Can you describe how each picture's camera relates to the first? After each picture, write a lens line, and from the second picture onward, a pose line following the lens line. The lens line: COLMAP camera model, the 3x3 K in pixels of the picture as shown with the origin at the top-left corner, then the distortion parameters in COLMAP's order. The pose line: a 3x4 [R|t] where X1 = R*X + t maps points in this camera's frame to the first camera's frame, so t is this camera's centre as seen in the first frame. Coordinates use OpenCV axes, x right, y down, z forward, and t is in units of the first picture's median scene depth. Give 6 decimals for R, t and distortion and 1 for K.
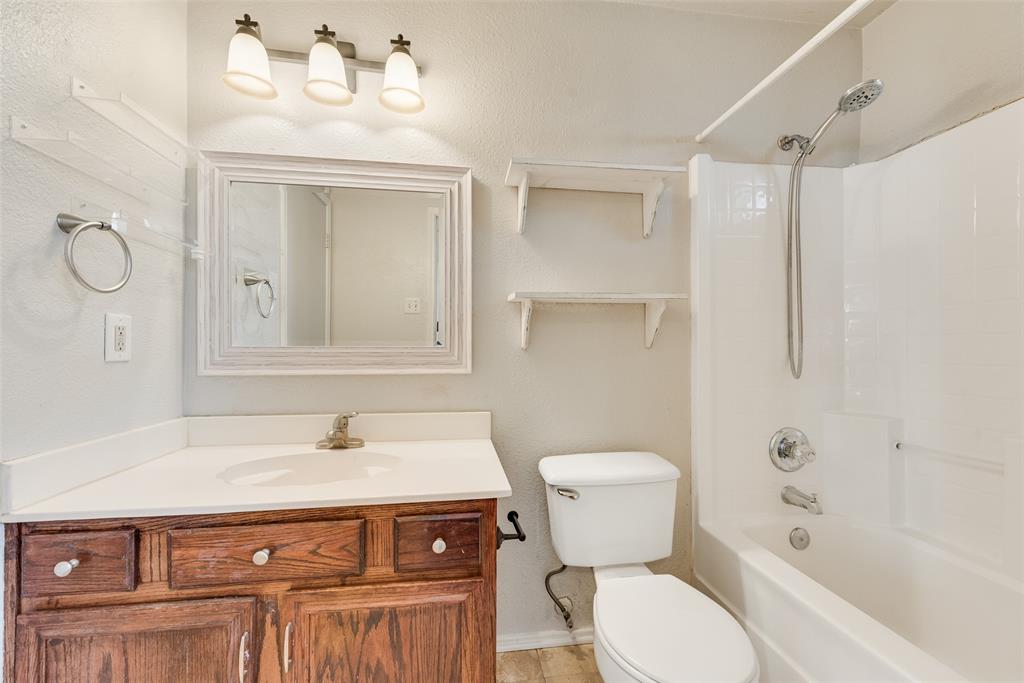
lens RADIAL K [[414.9, 0, 511.7], [0, 414.9, 347.3], [0, 0, 1]] dist [0.019998, -0.008659]
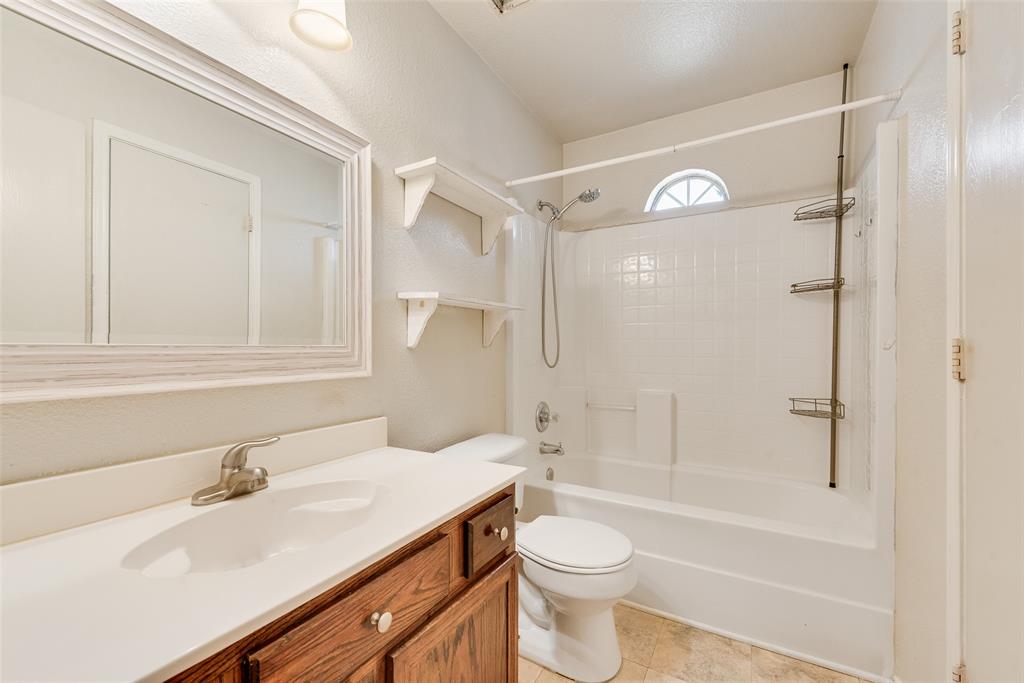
lens RADIAL K [[420.4, 0, 528.8], [0, 420.4, 348.3], [0, 0, 1]] dist [0.020374, -0.008827]
pose [[0.592764, -0.001578, 0.805375, -0.682888], [-0.003975, 0.999980, 0.004885, -0.002189], [-0.805366, -0.006097, 0.592746, 0.210975]]
